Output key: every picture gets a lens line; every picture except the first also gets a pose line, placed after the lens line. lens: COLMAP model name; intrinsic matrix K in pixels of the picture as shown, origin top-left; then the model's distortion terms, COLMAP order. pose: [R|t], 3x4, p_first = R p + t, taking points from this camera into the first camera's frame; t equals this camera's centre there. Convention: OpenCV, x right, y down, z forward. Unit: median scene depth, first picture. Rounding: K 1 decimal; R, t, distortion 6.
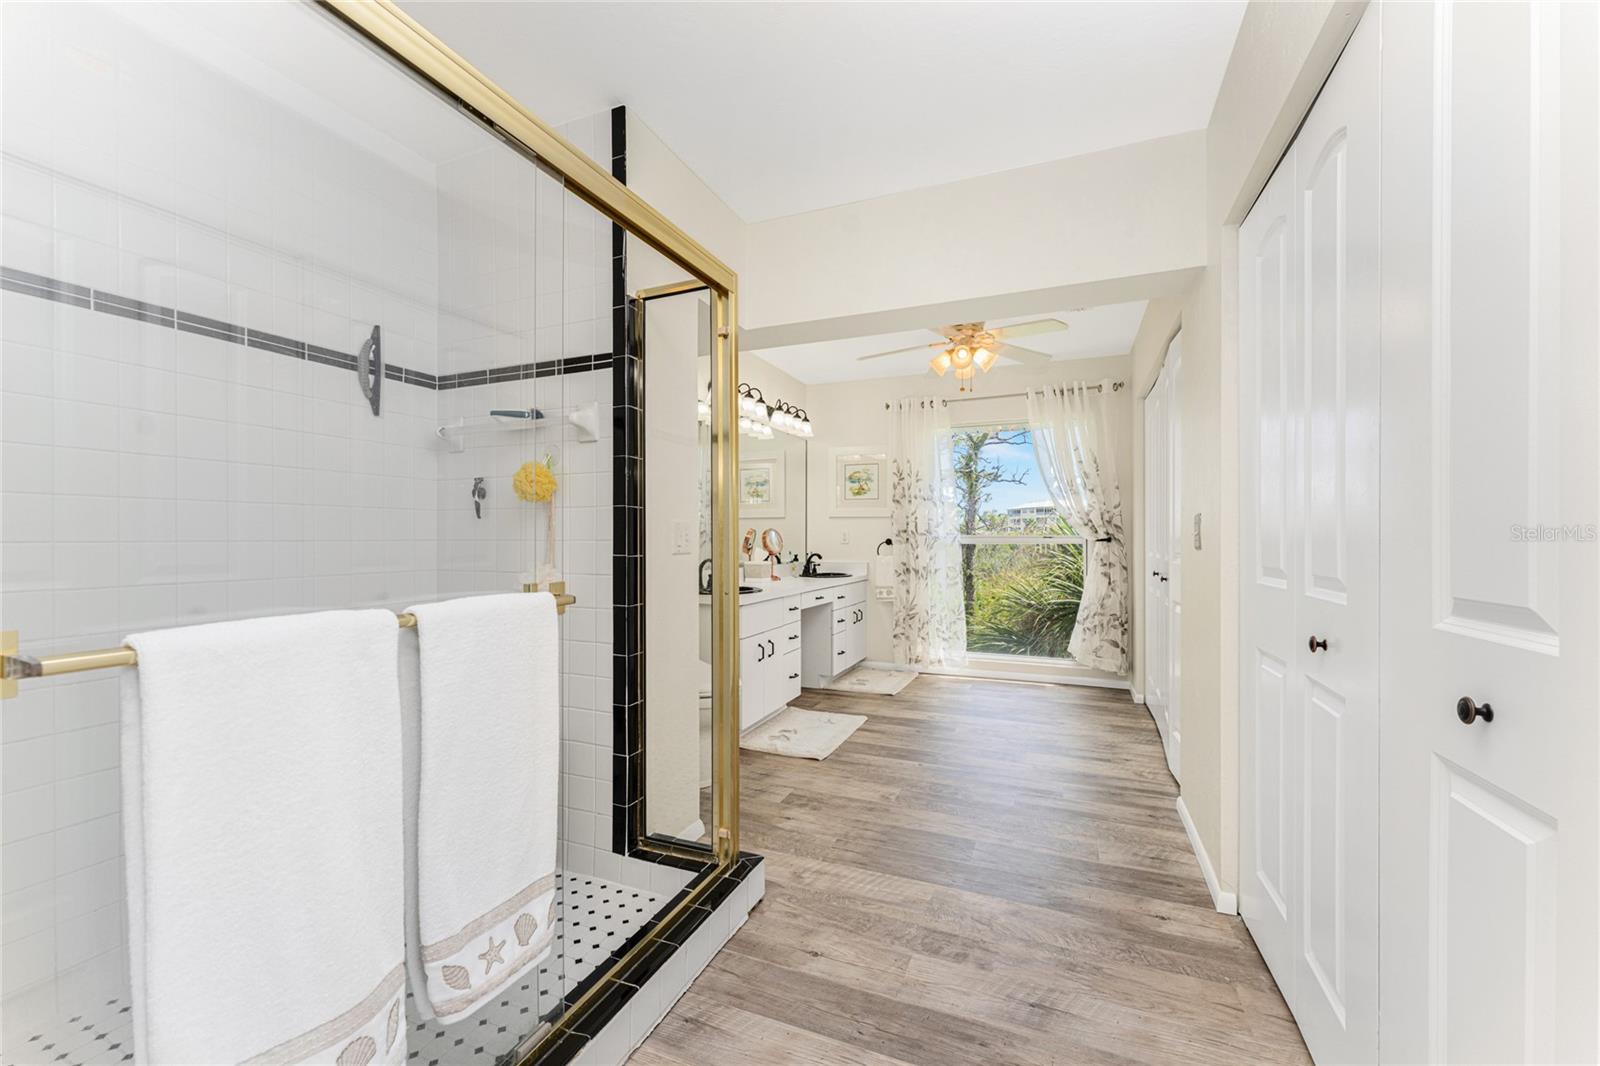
lens RADIAL K [[644.0, 0, 798.6], [0, 644.0, 553.8], [0, 0, 1]] dist [0.000825, 0.000037]
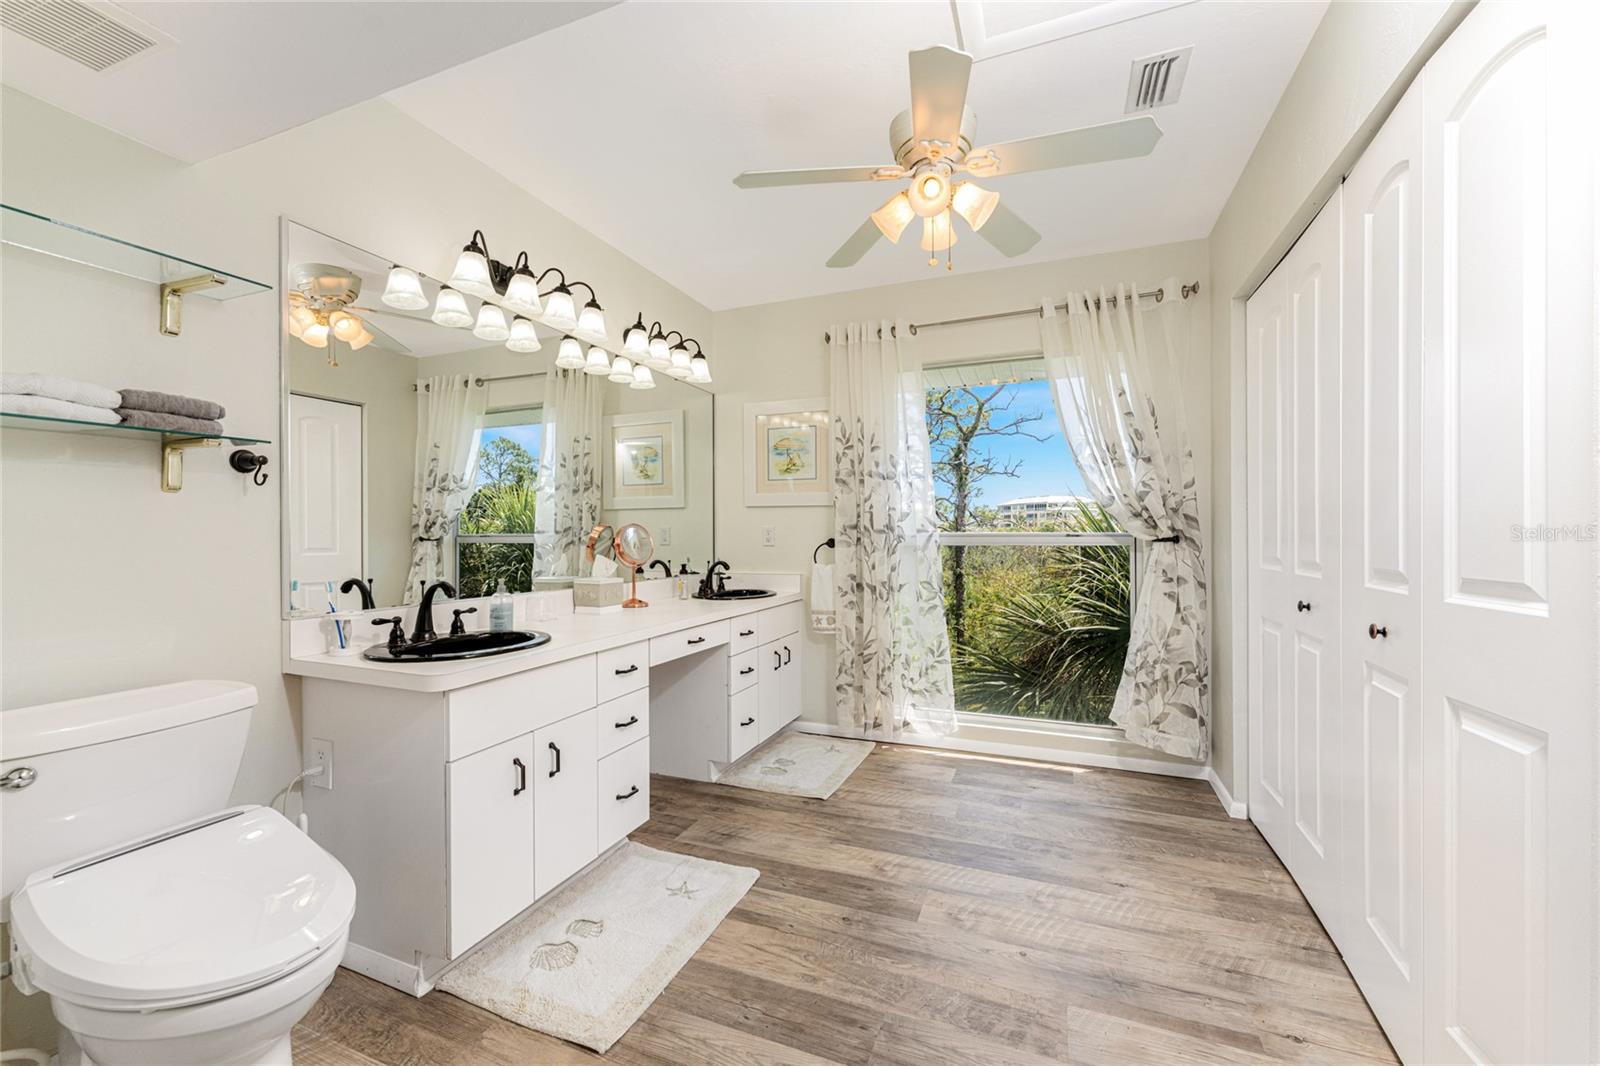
lens RADIAL K [[646.3, 0, 800.9], [0, 646.3, 559.5], [0, 0, 1]] dist [0.000060, 0.000021]
pose [[0.999824, -0.005309, 0.017980, 0.103291], [0.005074, 0.999901, 0.013142, -0.011514], [-0.018048, -0.013048, 0.999752, 0.359498]]
